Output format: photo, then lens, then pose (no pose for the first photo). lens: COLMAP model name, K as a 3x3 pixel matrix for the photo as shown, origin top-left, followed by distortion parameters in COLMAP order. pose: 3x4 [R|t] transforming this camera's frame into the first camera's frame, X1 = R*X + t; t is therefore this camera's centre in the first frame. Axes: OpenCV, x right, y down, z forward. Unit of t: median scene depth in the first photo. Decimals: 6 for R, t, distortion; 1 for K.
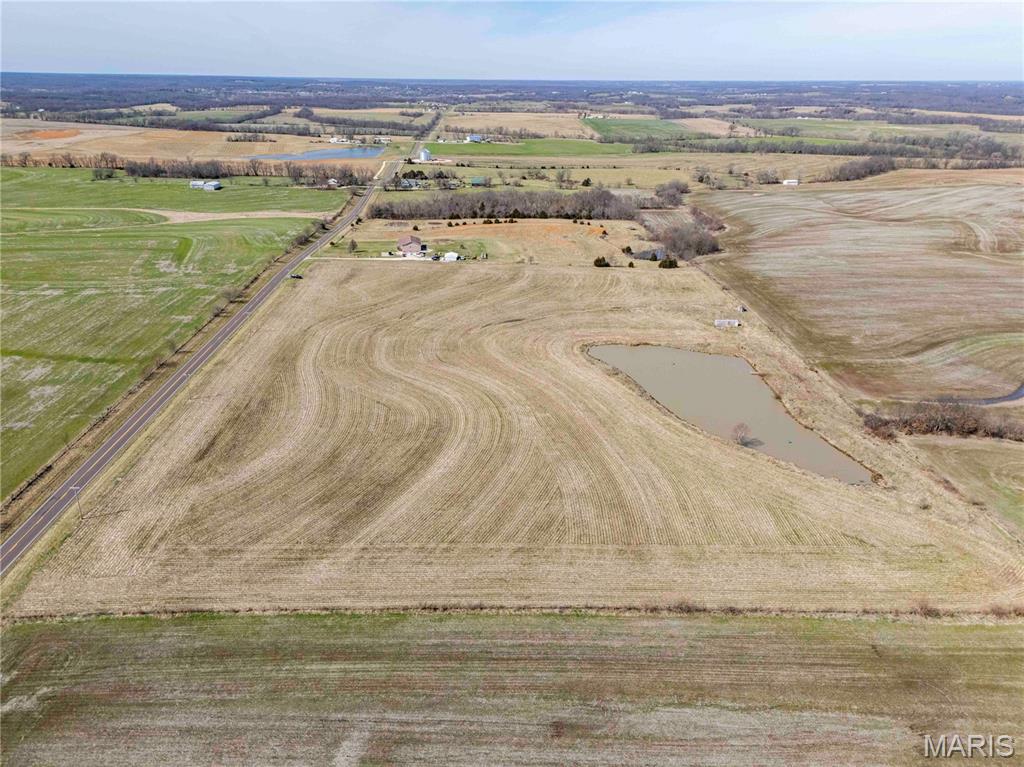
lens RADIAL K [[748.7, 0, 515.1], [0, 748.7, 386.3], [0, 0, 1]] dist [0.074688, -0.067028]
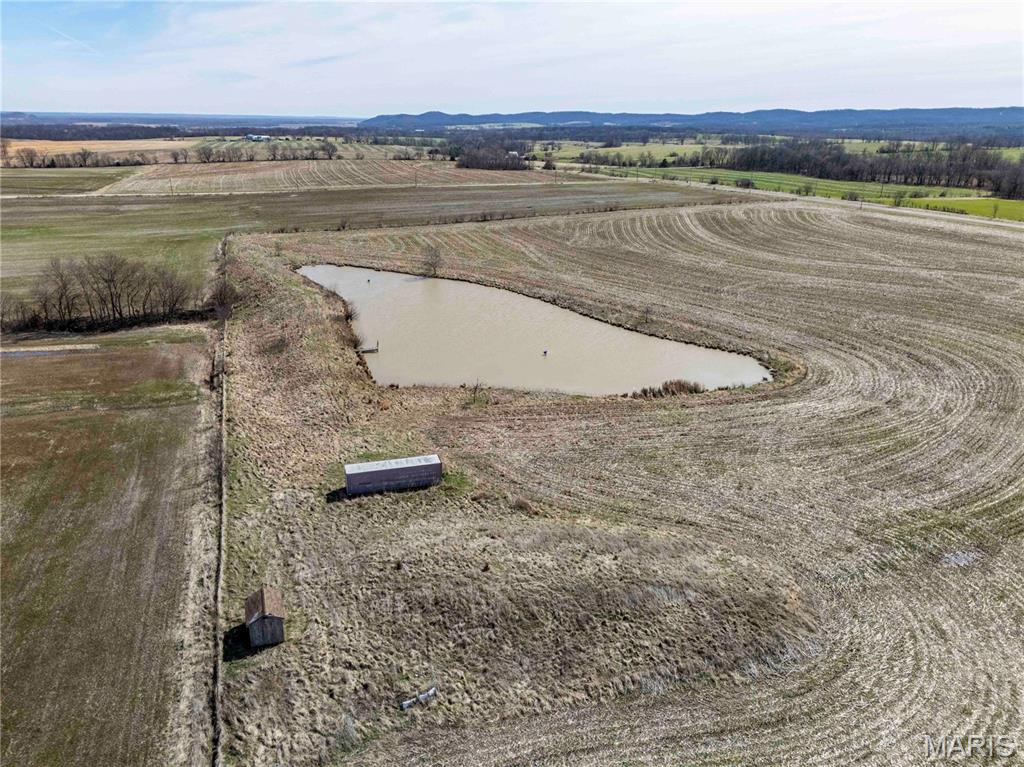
lens RADIAL K [[748.7, 0, 515.1], [0, 748.7, 386.3], [0, 0, 1]] dist [0.074688, -0.067028]
pose [[-0.957971, 0.085317, -0.273885, 0.305763], [-0.119644, 0.748917, 0.651773, -0.259715], [0.260725, 0.657149, -0.707233, 1.156012]]
